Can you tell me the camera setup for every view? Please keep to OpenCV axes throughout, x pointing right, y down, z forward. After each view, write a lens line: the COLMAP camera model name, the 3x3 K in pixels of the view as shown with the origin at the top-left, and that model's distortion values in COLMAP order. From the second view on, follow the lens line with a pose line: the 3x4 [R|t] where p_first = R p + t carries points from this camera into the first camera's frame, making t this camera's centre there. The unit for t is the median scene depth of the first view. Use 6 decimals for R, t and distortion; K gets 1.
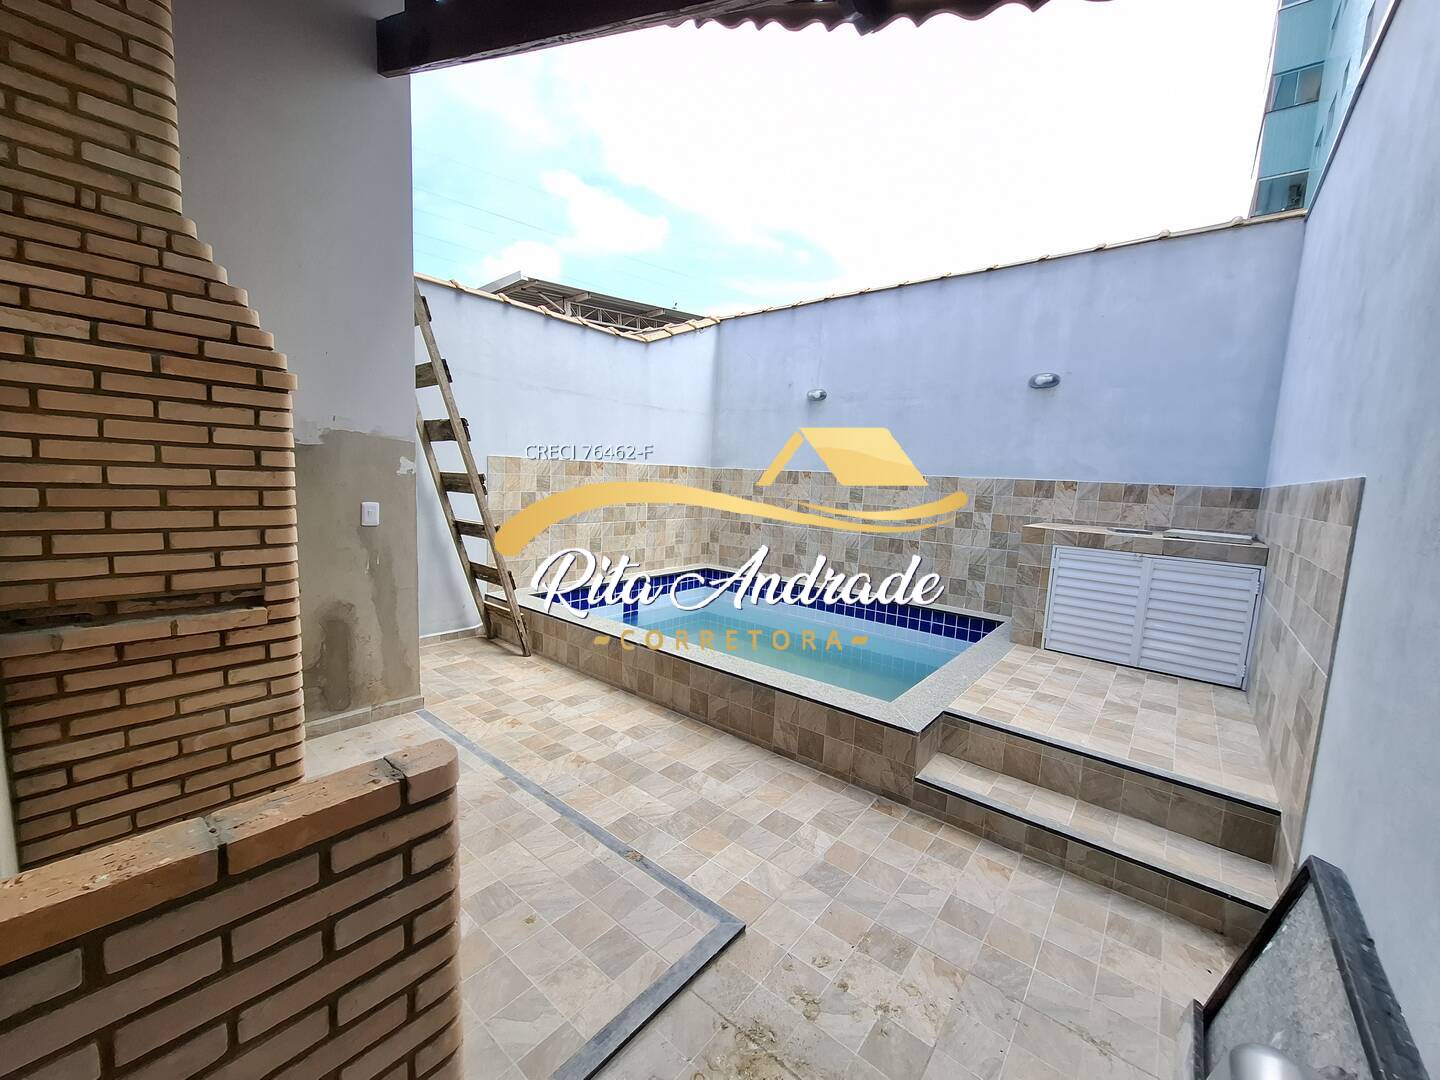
lens RADIAL K [[568.0, 0, 722.7], [0, 568.0, 541.8], [0, 0, 1]] dist [0.002599, 0.000293]
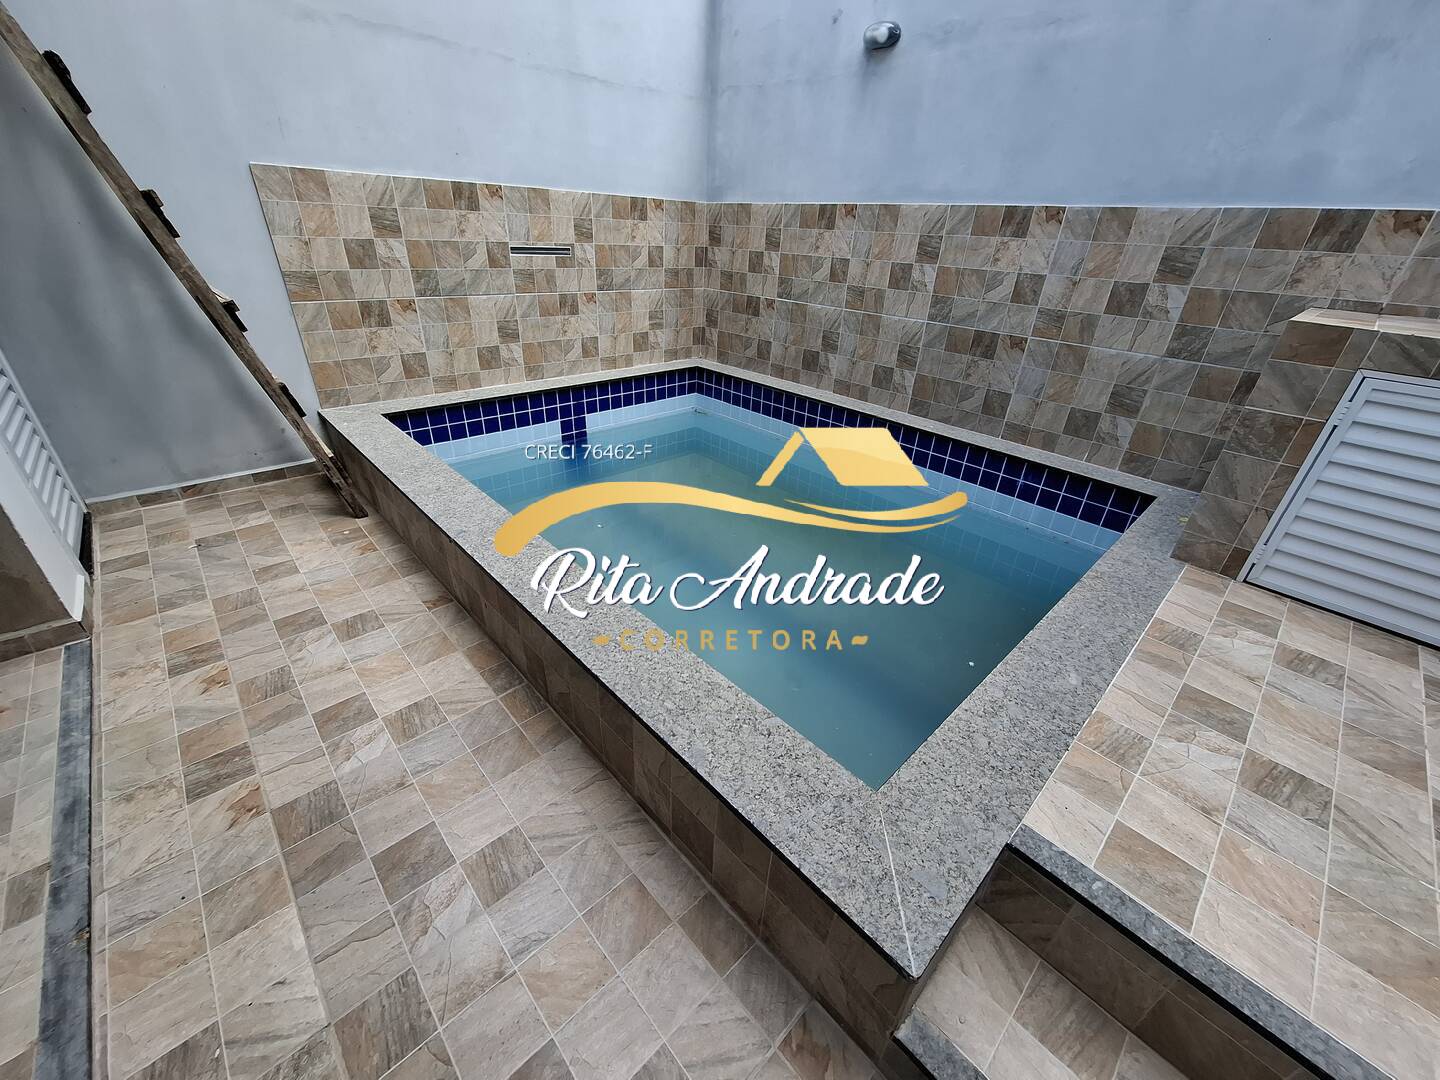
lens RADIAL K [[567.1, 0, 720.0], [0, 567.1, 540.0], [0, 0, 1]] dist [-0.000098, -0.000671]
pose [[0.991712, 0.061531, -0.112793, 0.302904], [-0.015438, 0.928577, 0.370818, -0.048775], [0.127554, -0.366003, 0.921831, 0.939001]]
